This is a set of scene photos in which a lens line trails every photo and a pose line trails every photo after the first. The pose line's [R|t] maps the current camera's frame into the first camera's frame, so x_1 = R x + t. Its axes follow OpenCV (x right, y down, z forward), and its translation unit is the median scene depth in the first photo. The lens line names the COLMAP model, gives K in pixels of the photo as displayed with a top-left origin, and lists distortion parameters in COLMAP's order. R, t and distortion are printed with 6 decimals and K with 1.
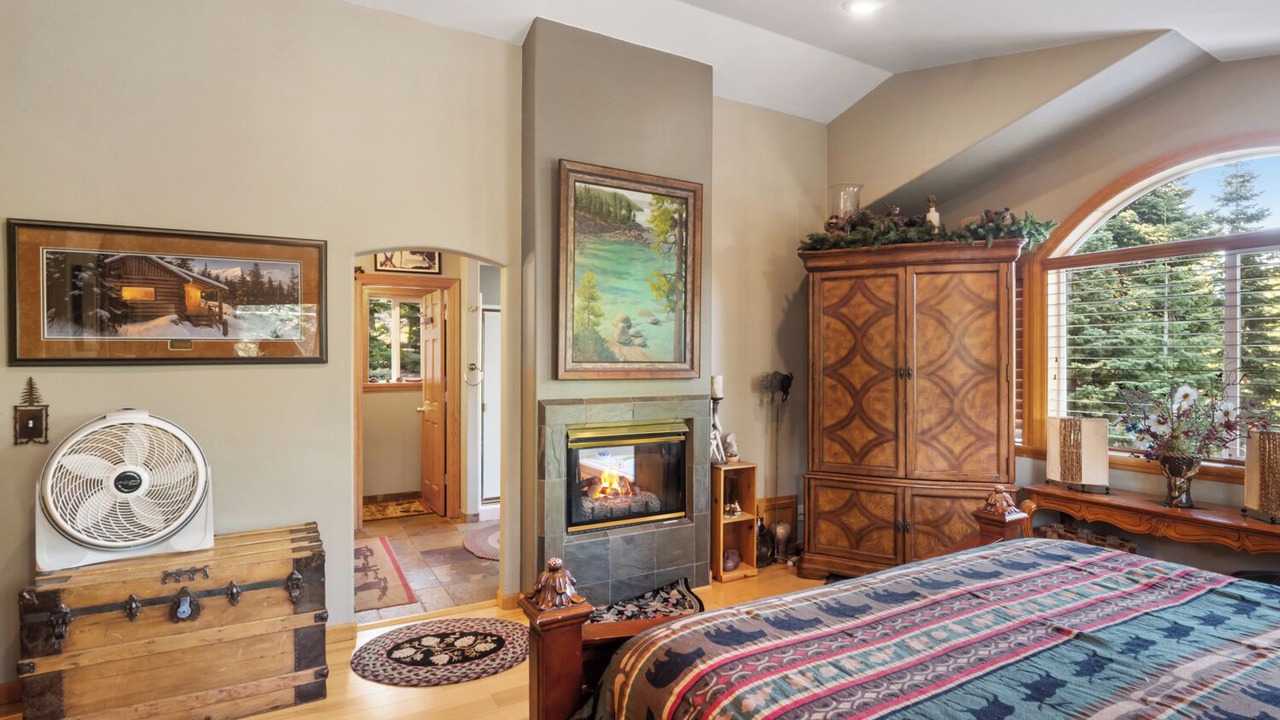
lens RADIAL K [[653.1, 0, 651.3], [0, 653.1, 358.7], [0, 0, 1]] dist [-0.019788, -0.007372]
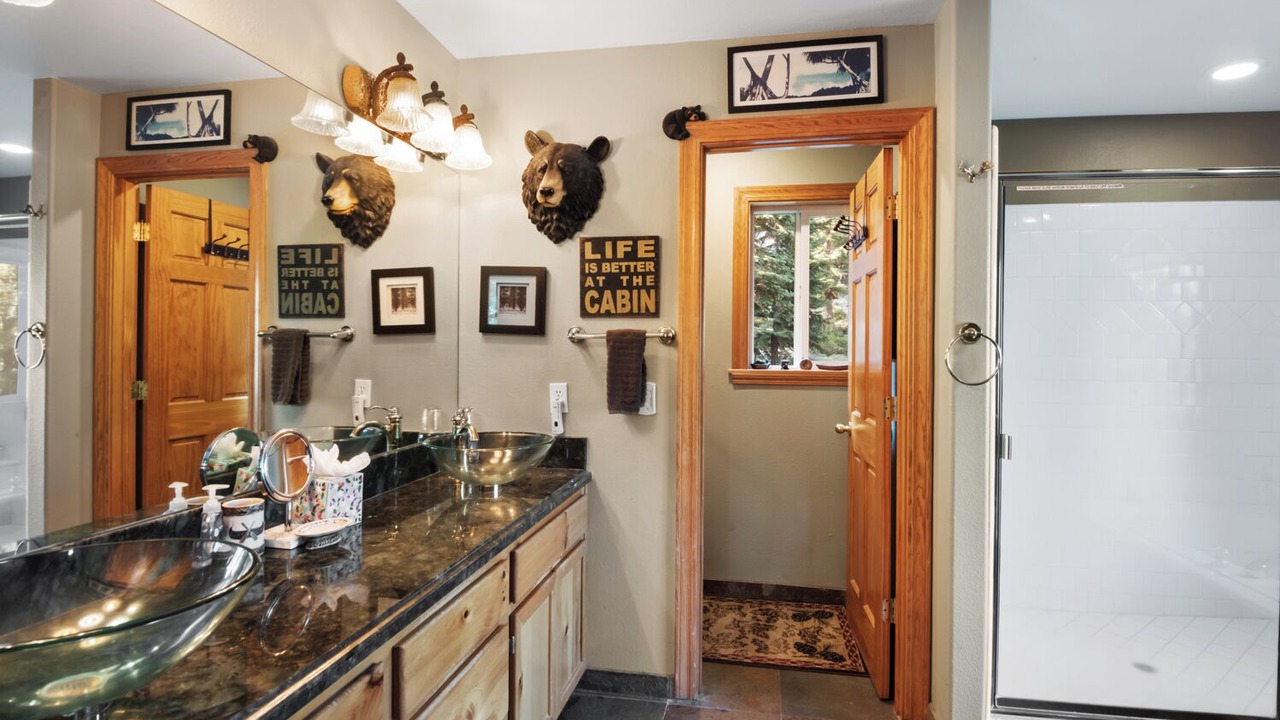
lens RADIAL K [[653.1, 0, 650.7], [0, 653.1, 349.0], [0, 0, 1]] dist [-0.019788, -0.007372]
pose [[0.777877, 0.006828, -0.628380, -0.183179], [-0.004220, 0.999975, 0.005642, 0.019993], [0.628403, -0.001737, 0.777886, 0.600500]]
